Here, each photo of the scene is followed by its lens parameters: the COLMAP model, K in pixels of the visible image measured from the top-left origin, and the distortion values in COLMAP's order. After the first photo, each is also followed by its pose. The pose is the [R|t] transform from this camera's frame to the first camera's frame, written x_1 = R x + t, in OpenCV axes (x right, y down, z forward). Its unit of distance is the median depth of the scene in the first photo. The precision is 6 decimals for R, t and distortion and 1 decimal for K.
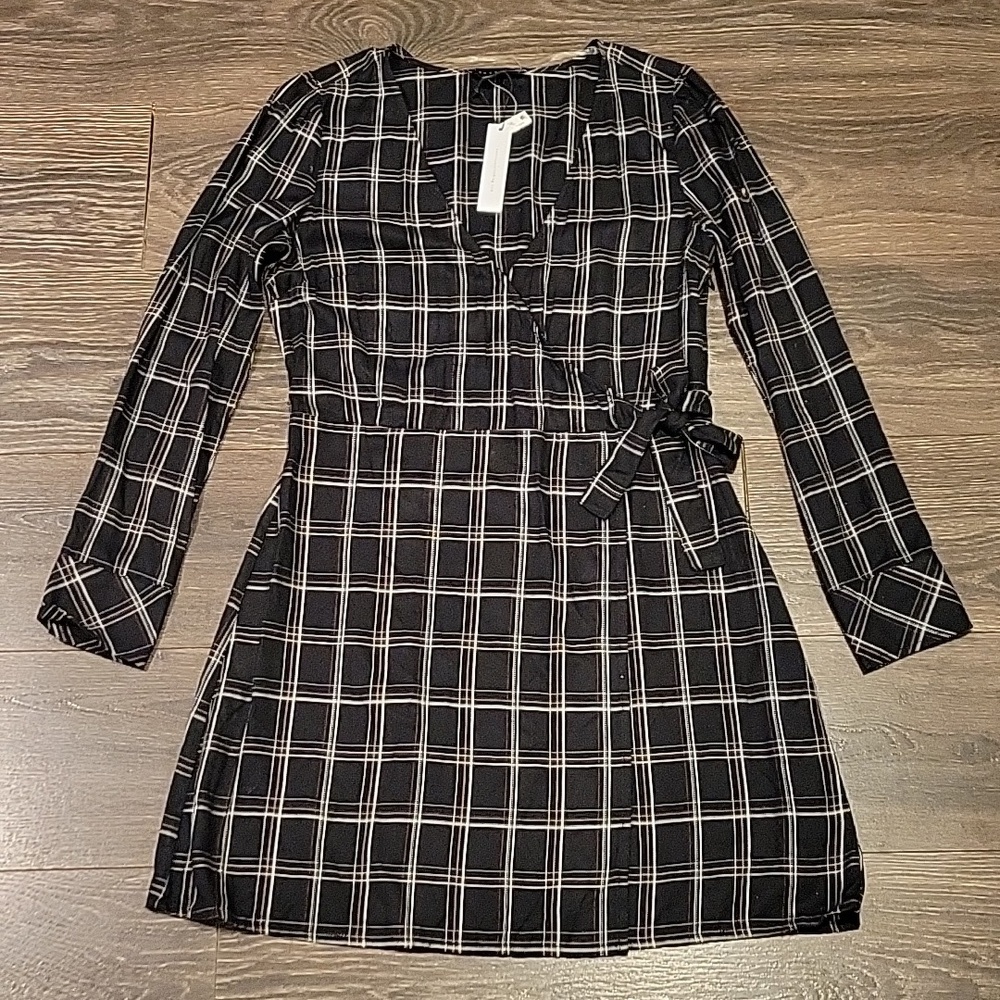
lens RADIAL K [[1647.3, 0, 500.0], [0, 1647.3, 500.0], [0, 0, 1]] dist [0.037243, 0.037341]
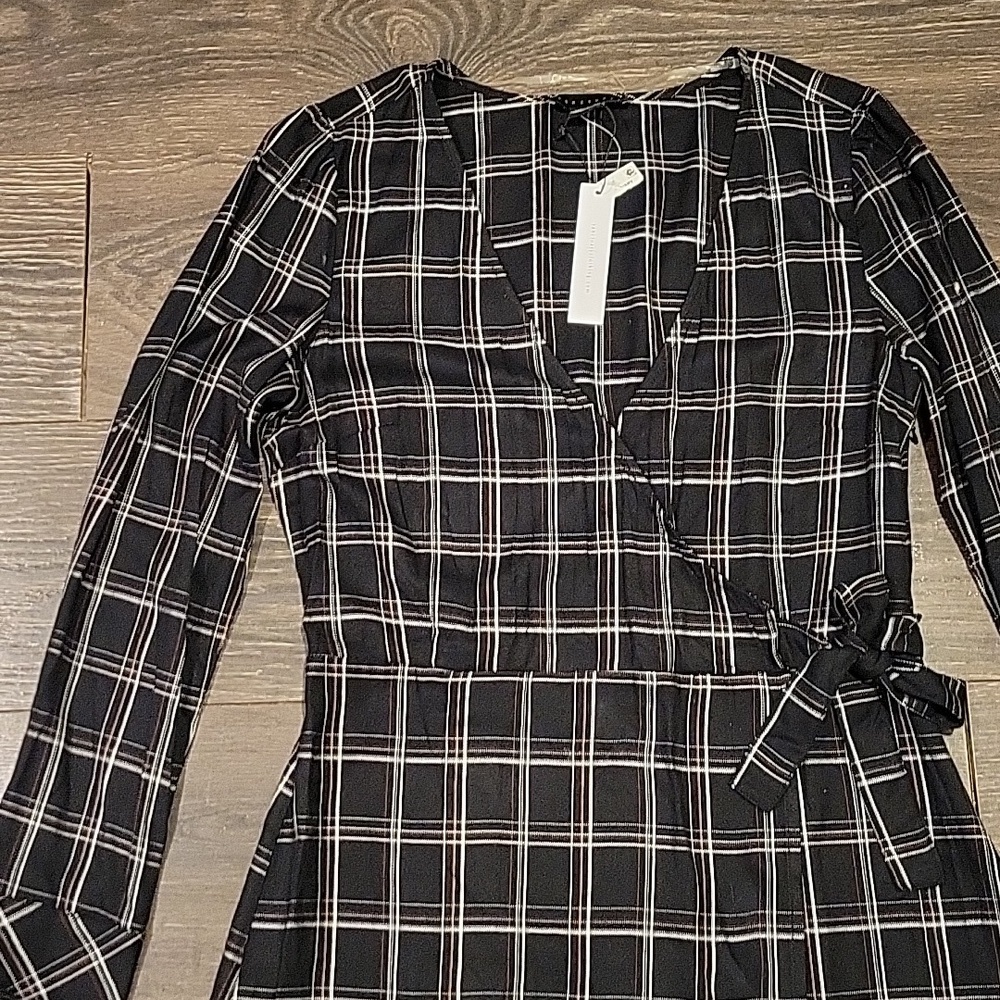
lens RADIAL K [[1647.3, 0, 500.0], [0, 1647.3, 500.0], [0, 0, 1]] dist [0.037243, 0.037341]
pose [[0.999906, -0.012538, 0.005599, -0.049481], [0.011574, 0.988982, 0.147583, -0.215239], [-0.007387, -0.147504, 0.989034, 0.329310]]
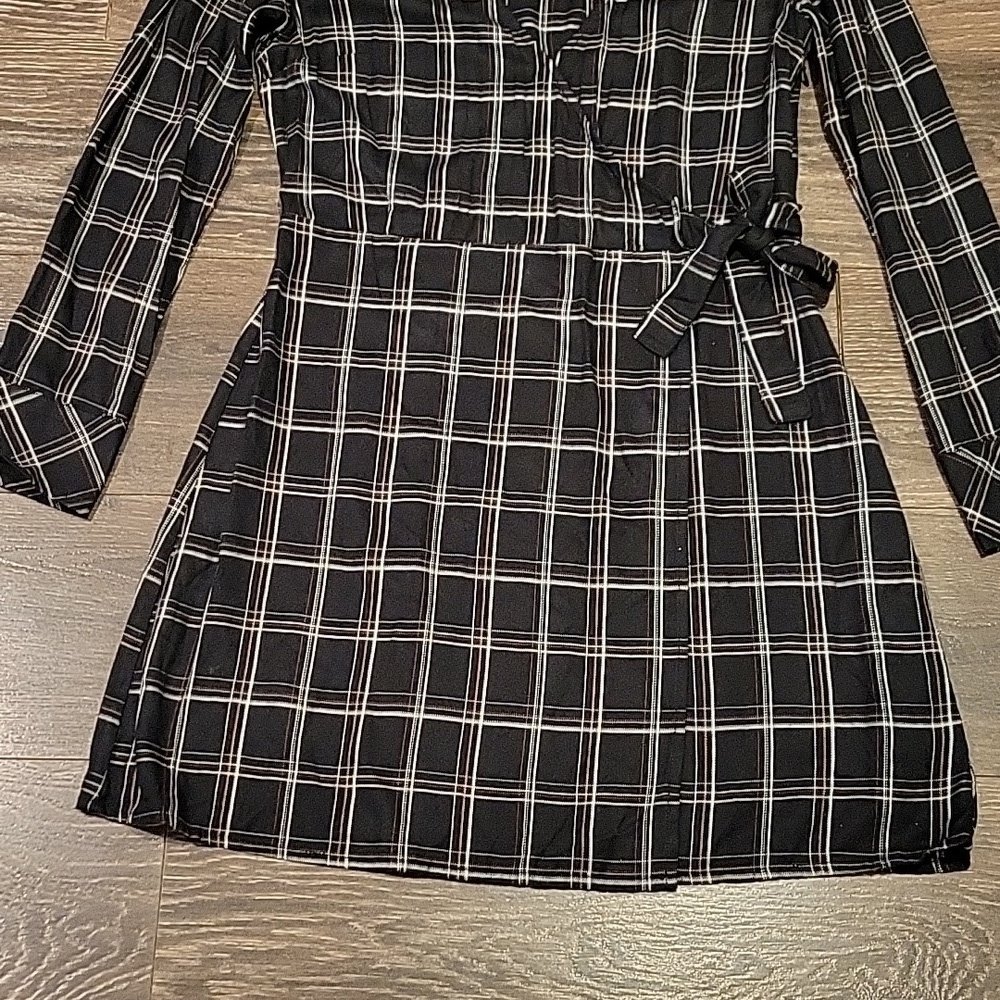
lens RADIAL K [[1647.3, 0, 500.0], [0, 1647.3, 500.0], [0, 0, 1]] dist [0.037243, 0.037341]
pose [[0.999273, 0.036514, -0.010920, -0.005244], [-0.036102, 0.998706, 0.035807, 0.054297], [0.012214, -0.035387, 0.999299, 0.184739]]
